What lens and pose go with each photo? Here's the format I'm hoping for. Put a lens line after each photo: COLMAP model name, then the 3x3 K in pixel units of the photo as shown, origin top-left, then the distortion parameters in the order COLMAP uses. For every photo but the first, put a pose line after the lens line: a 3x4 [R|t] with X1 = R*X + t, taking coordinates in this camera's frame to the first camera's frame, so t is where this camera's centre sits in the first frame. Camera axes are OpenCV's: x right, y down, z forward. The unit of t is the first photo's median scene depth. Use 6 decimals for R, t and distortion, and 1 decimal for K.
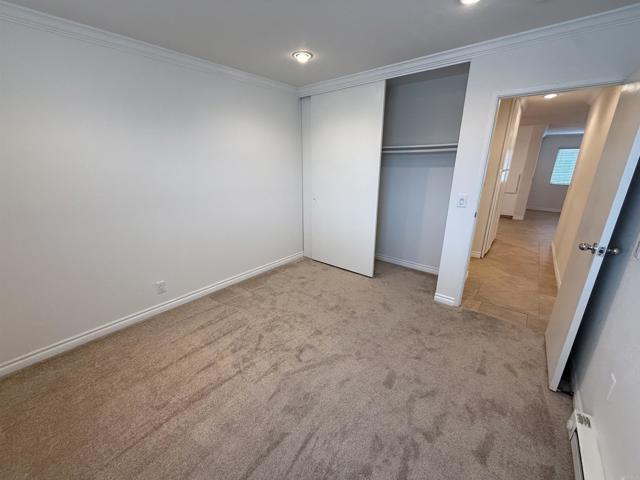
lens RADIAL K [[255.1, 0, 318.4], [0, 255.1, 239.1], [0, 0, 1]] dist [0.000576, 0.000301]
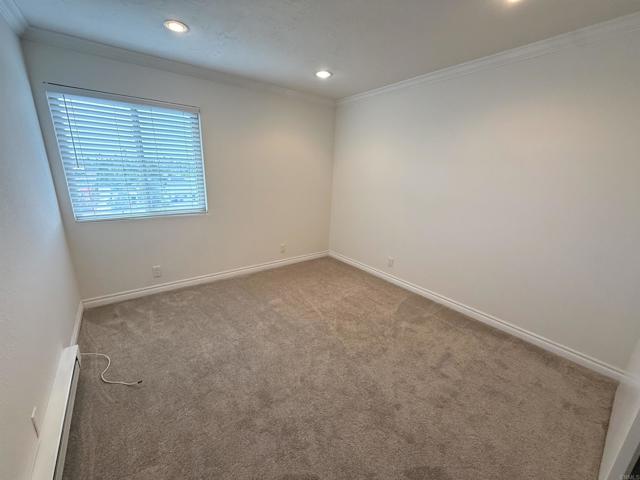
lens RADIAL K [[255.1, 0, 318.4], [0, 255.1, 239.1], [0, 0, 1]] dist [0.000576, 0.000301]
pose [[-0.216670, 0.258938, -0.941278, 0.622891], [-0.307411, 0.897036, 0.317529, -0.205854], [0.926581, 0.358158, -0.114760, 0.689753]]
